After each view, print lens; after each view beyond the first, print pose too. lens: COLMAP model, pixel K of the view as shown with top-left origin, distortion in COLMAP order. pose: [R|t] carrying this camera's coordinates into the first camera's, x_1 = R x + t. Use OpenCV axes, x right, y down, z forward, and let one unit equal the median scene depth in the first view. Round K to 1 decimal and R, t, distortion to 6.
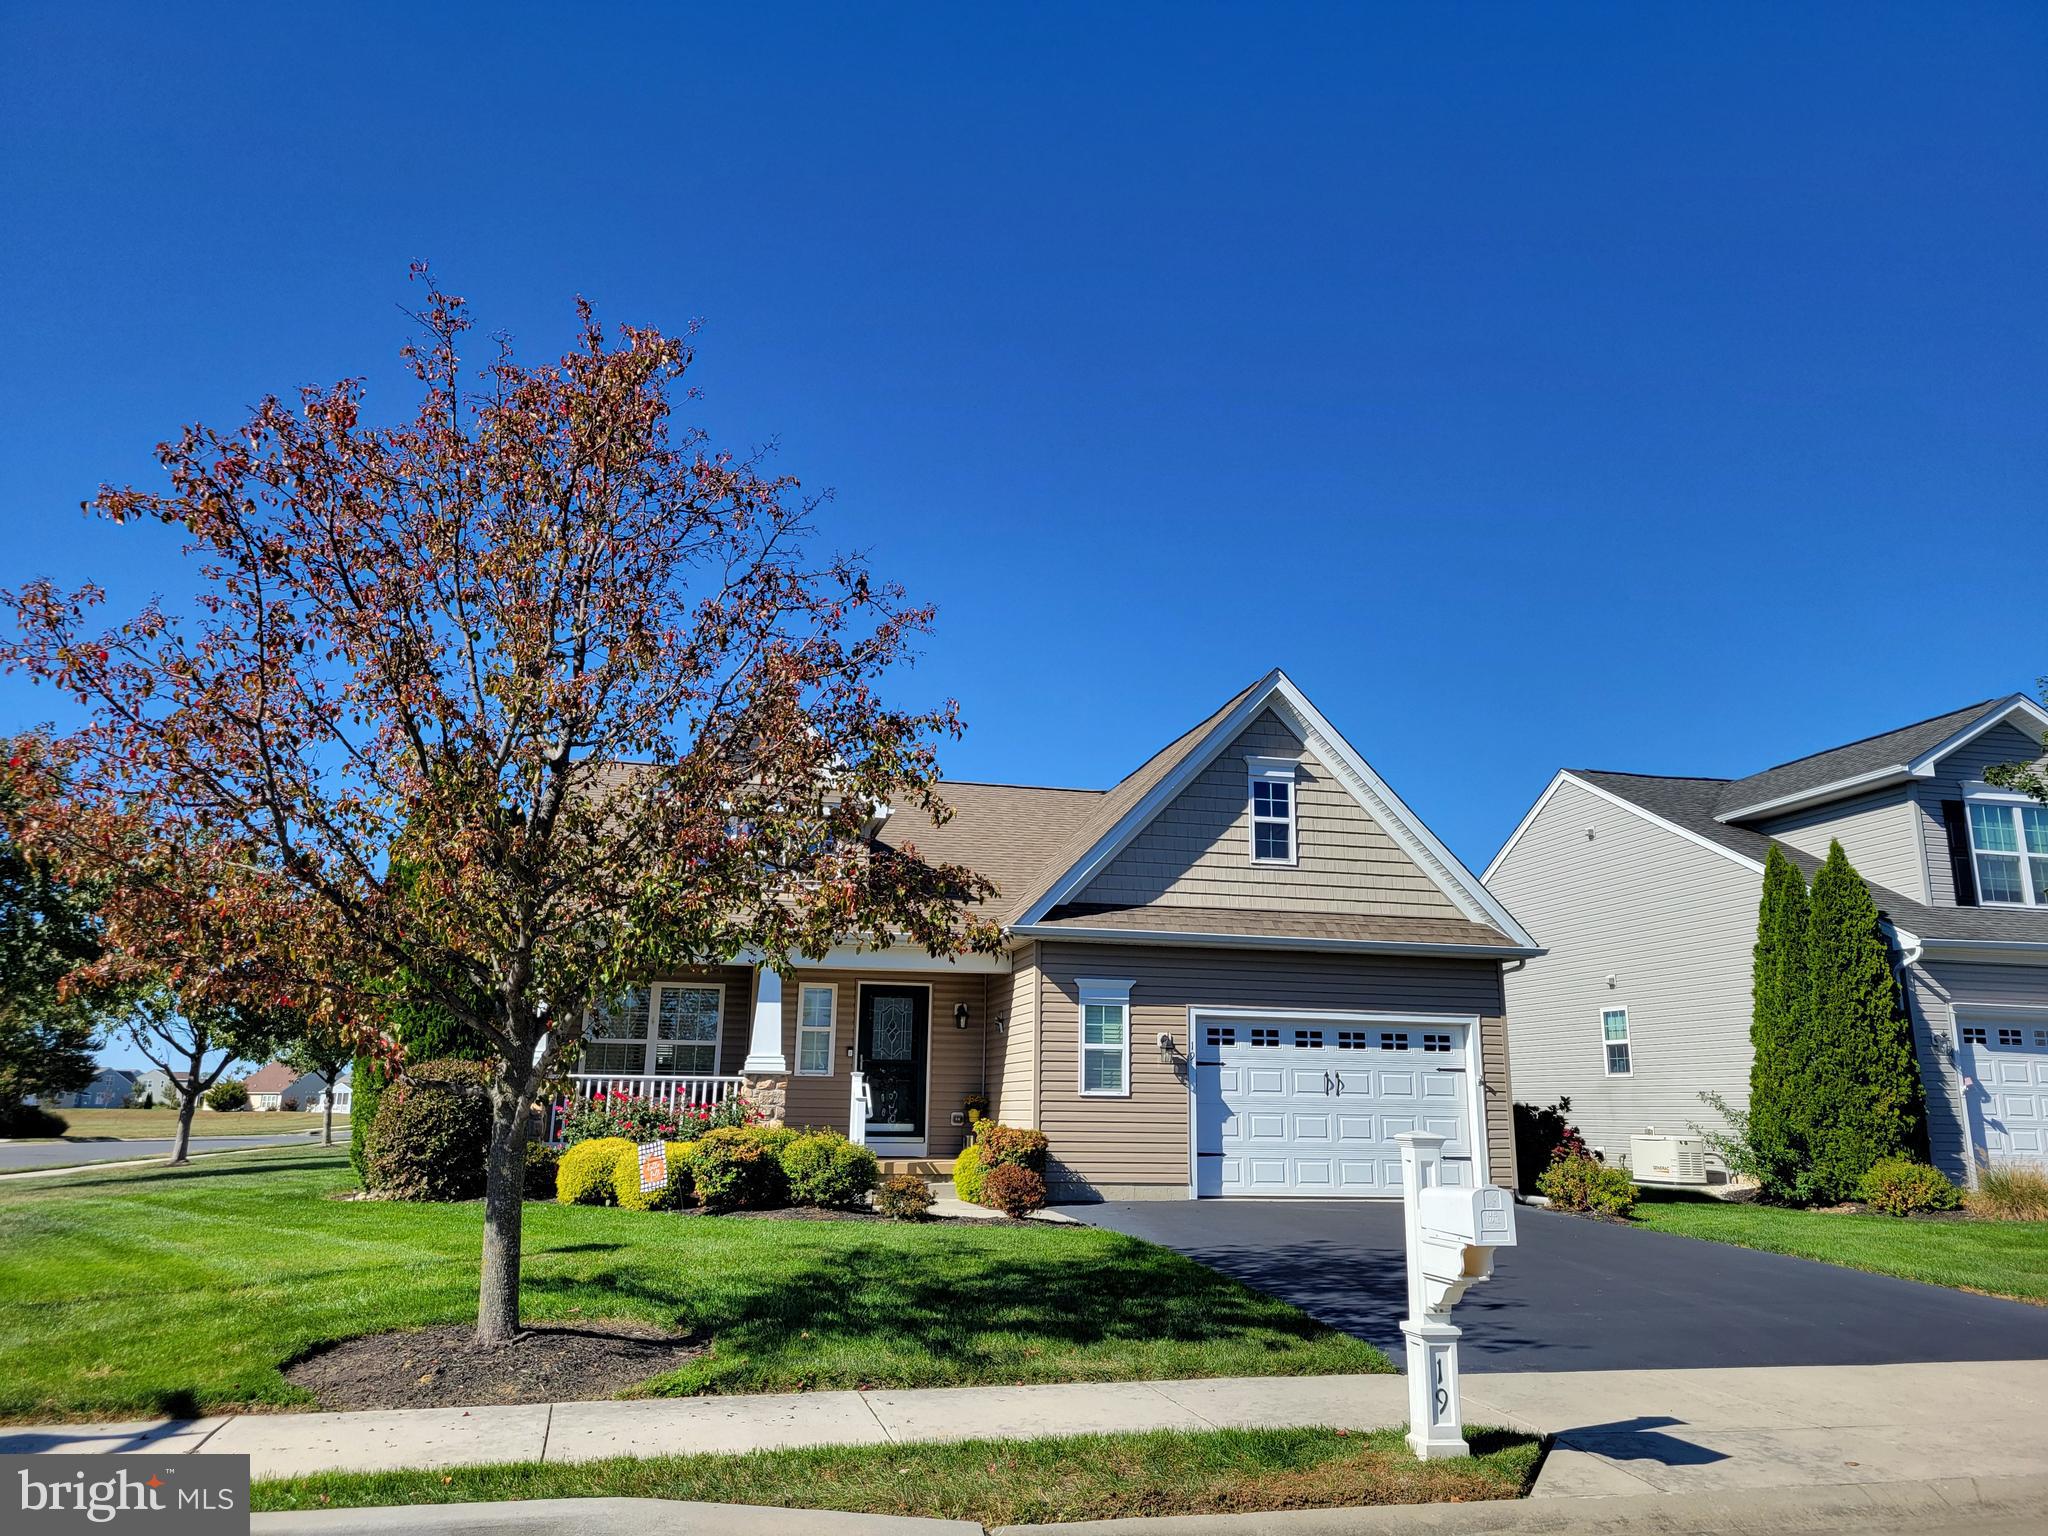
lens RADIAL K [[1532.8, 0, 1023.0], [0, 1532.8, 704.7], [0, 0, 1]] dist [0.058426, -0.037131]
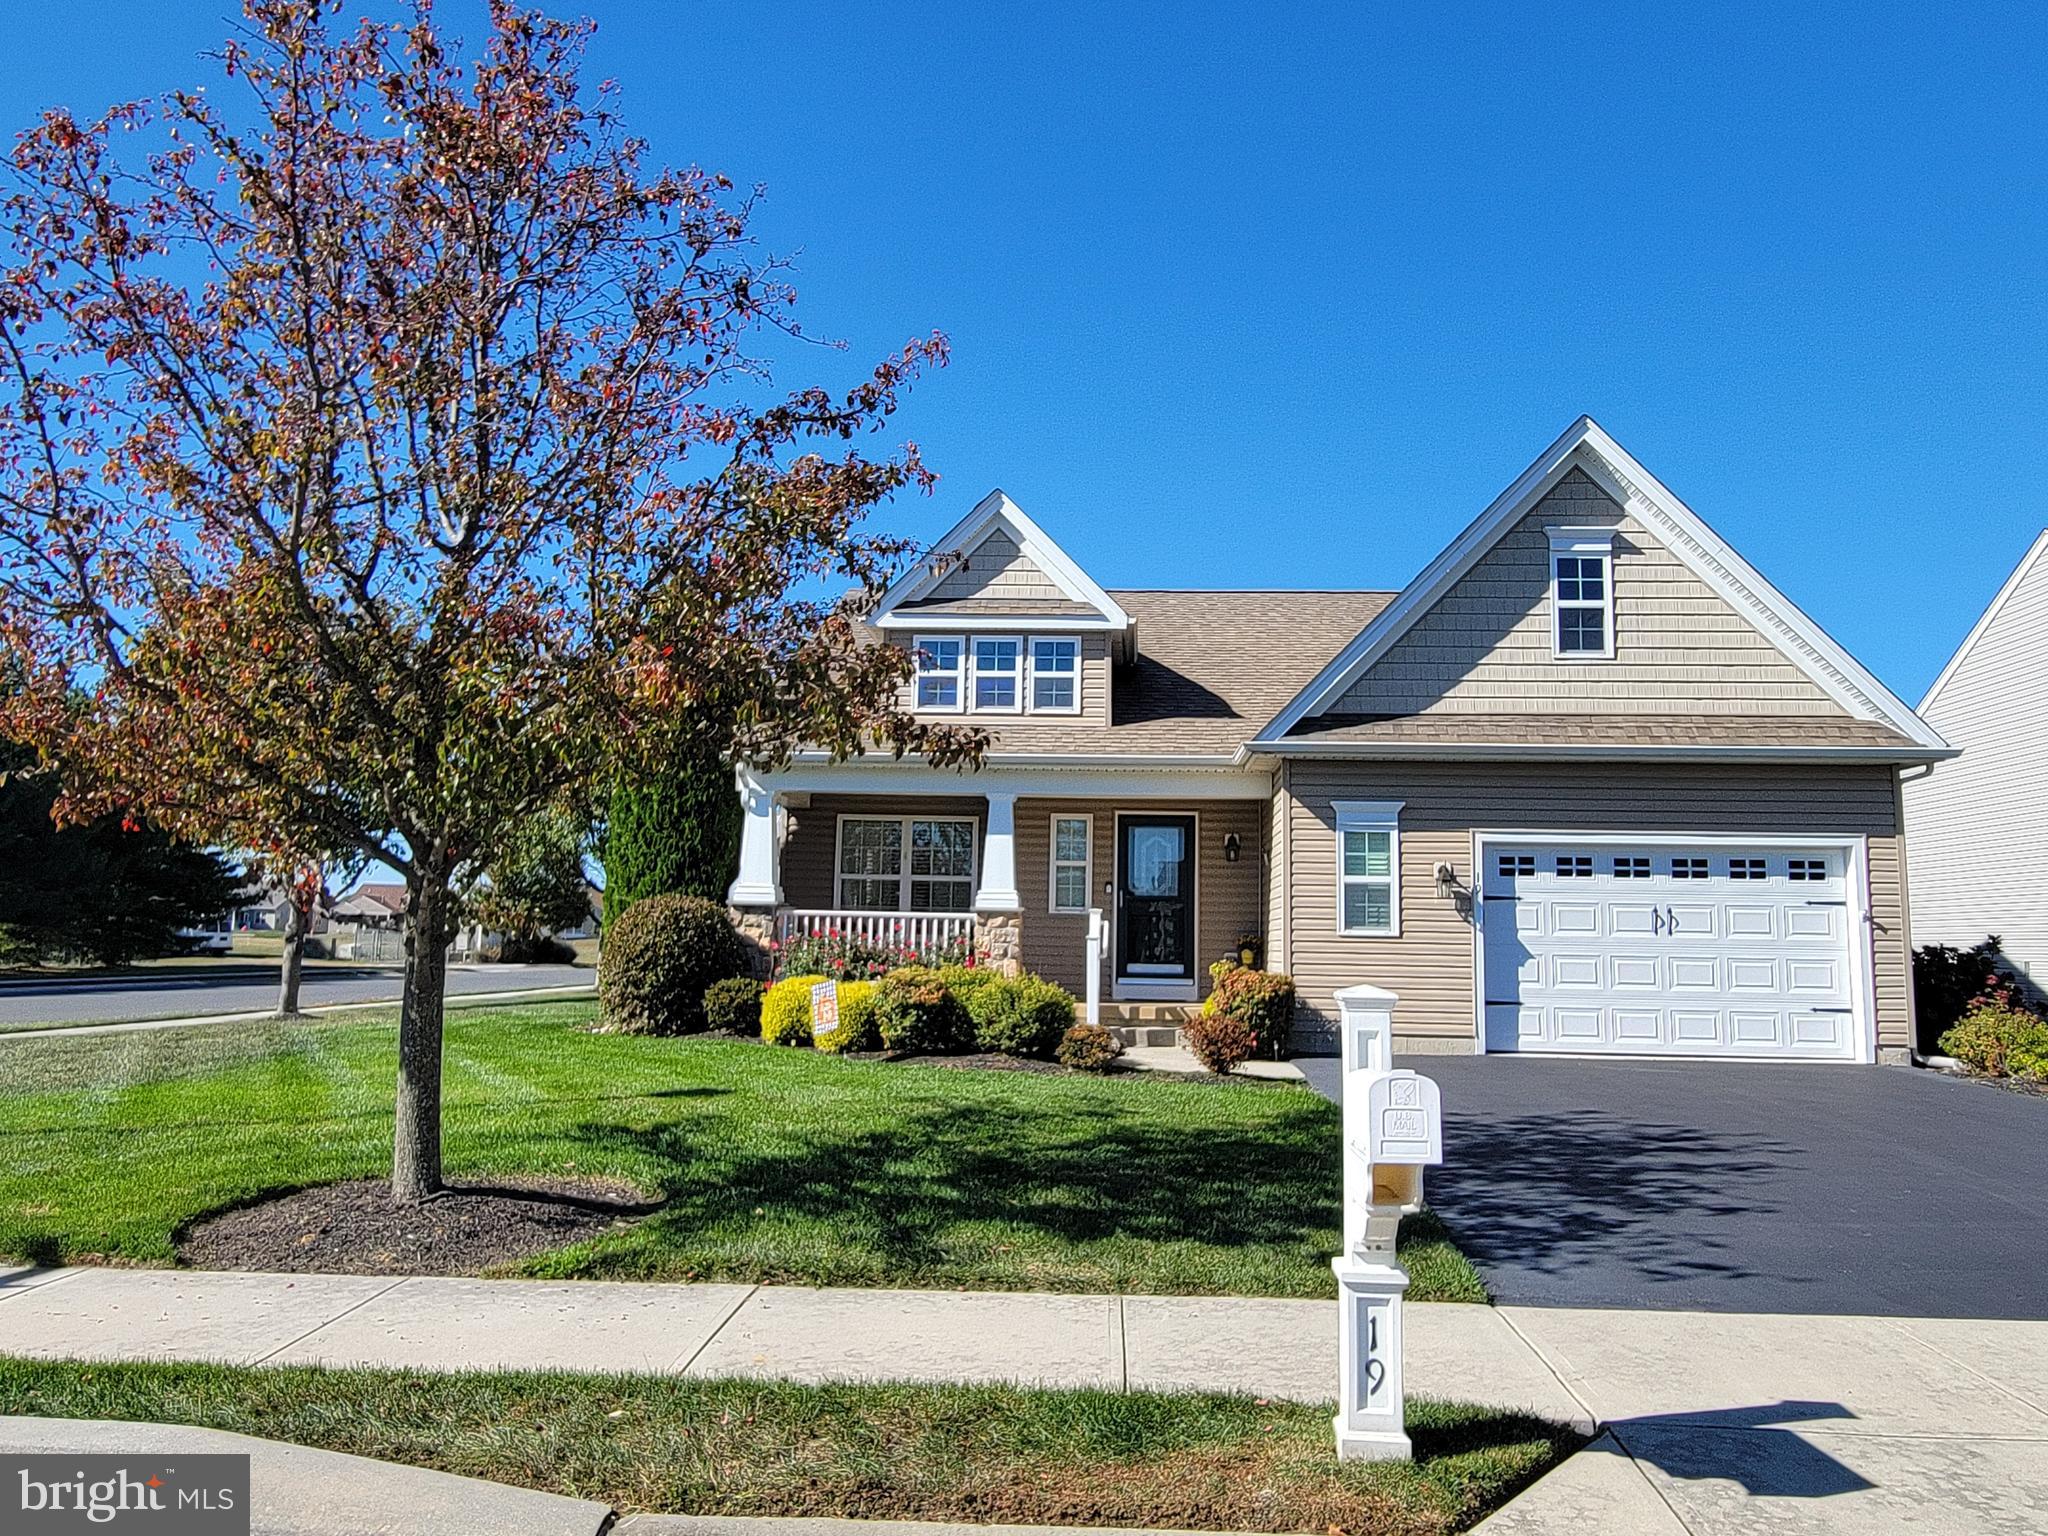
lens RADIAL K [[1567.6, 0, 1025.3], [0, 1567.6, 716.6], [0, 0, 1]] dist [-0.004139, 0.009205]
pose [[0.957135, -0.037790, -0.287166, 0.122030], [0.069288, 0.992539, 0.100324, 0.032113], [0.281232, -0.115921, 0.952613, 0.127610]]
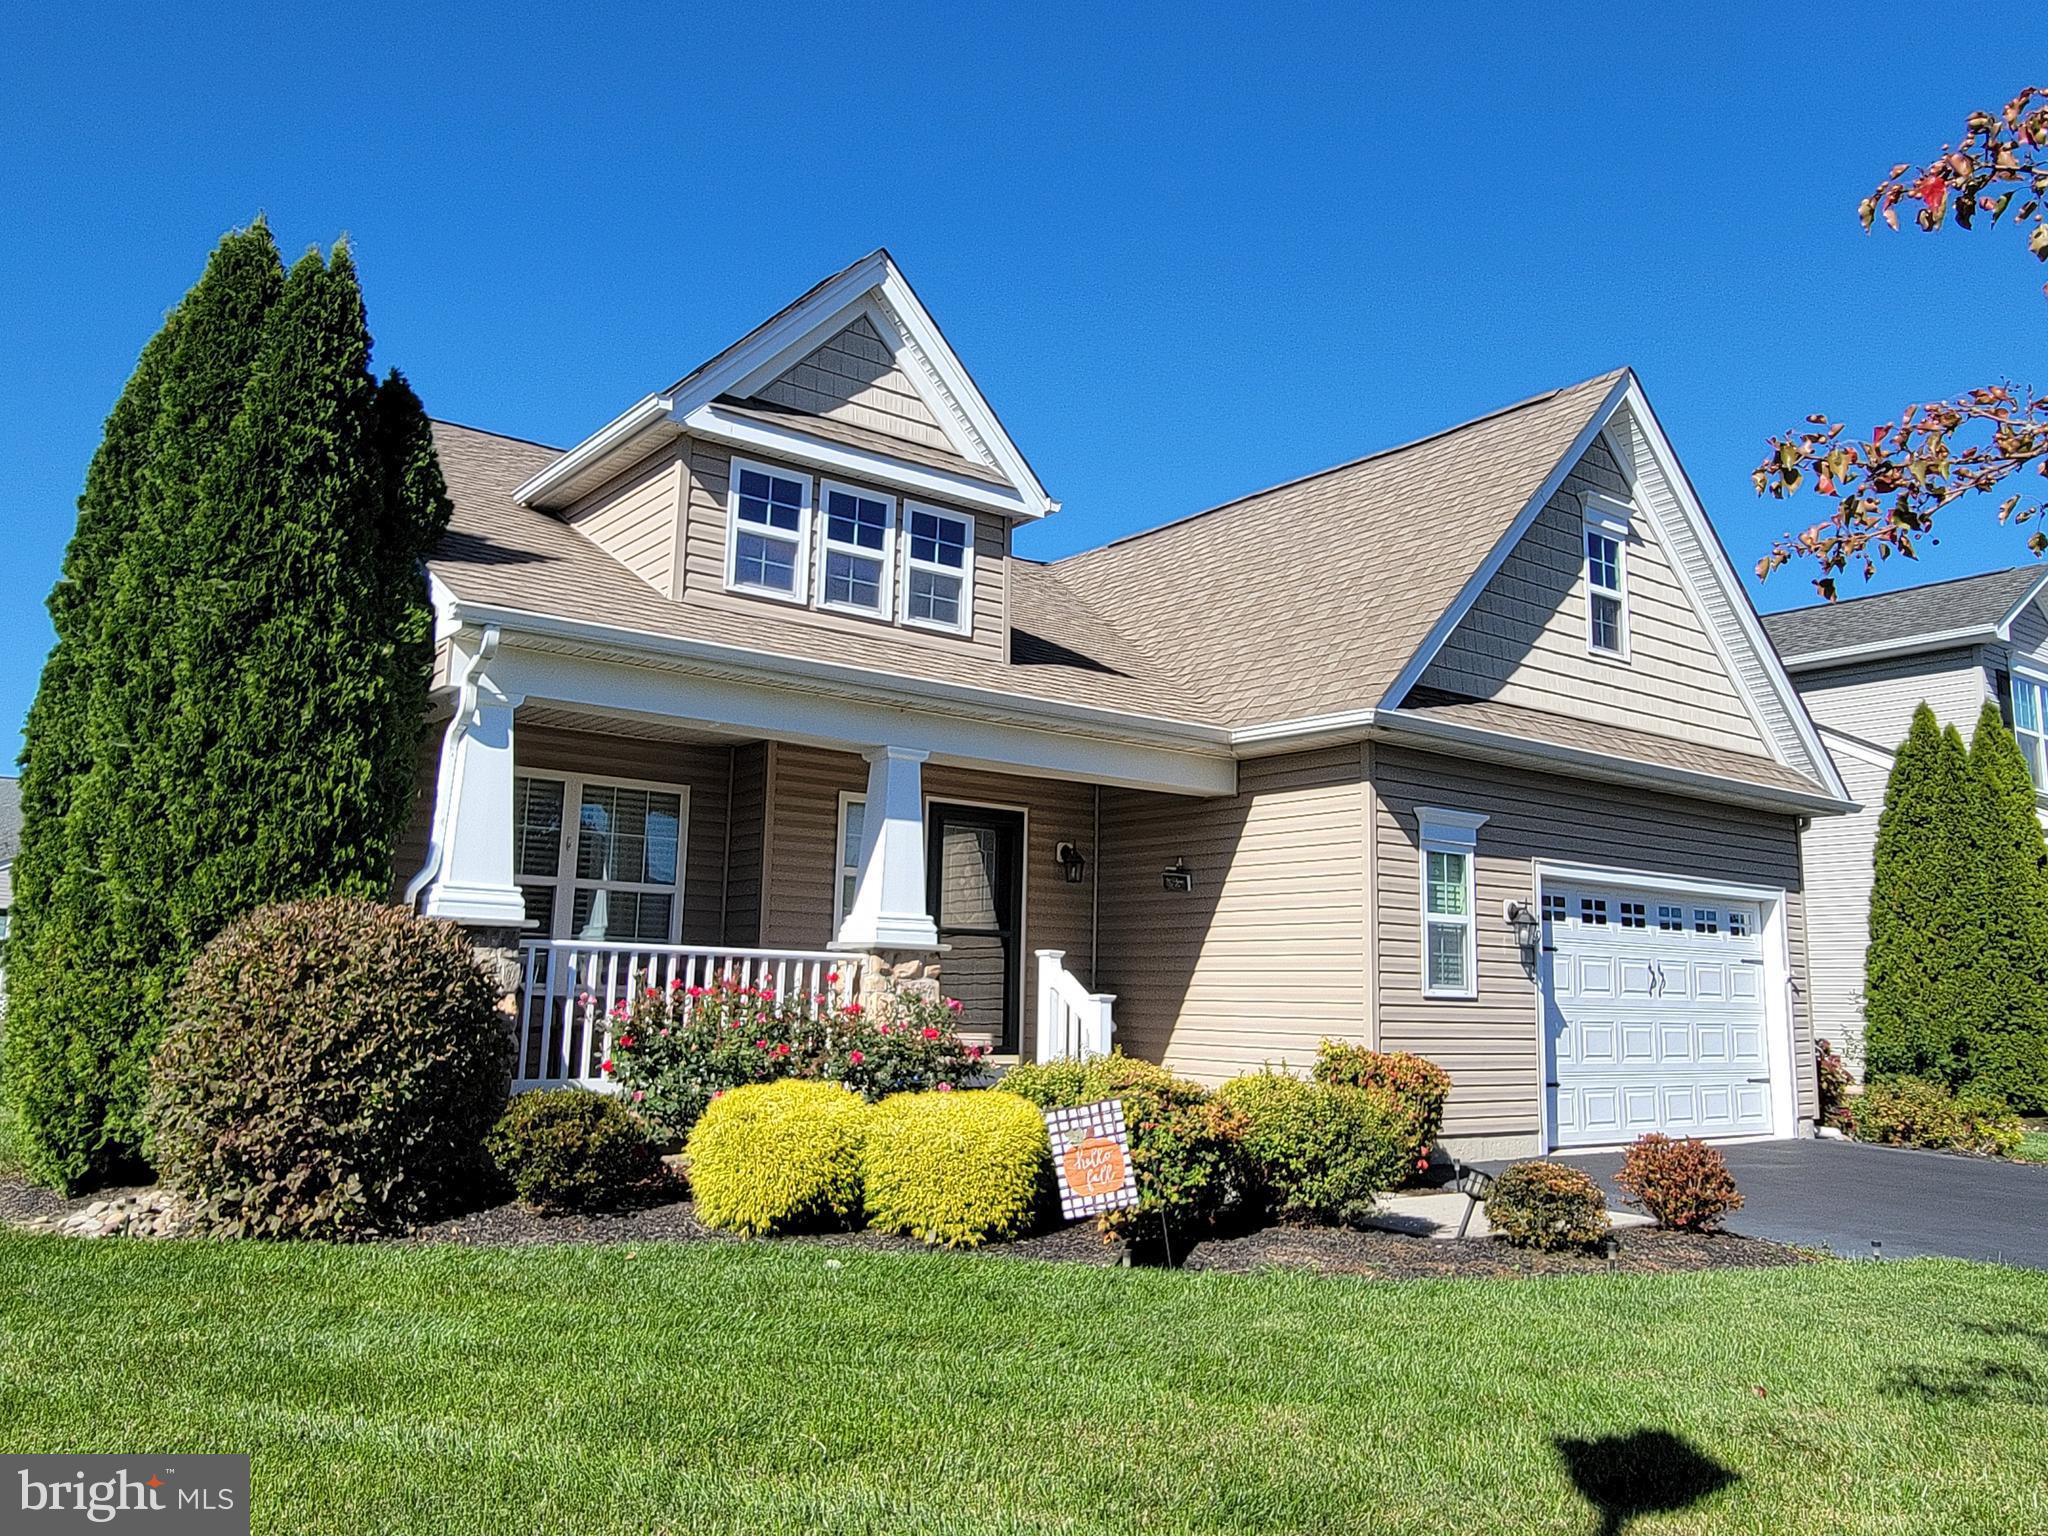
lens RADIAL K [[1567.6, 0, 1017.4], [0, 1567.6, 717.6], [0, 0, 1]] dist [-0.004139, 0.009205]
pose [[0.908412, 0.081244, 0.410107, -0.361879], [-0.118230, 0.990817, 0.065602, 0.120062], [-0.401011, -0.108081, 0.909675, 0.499460]]
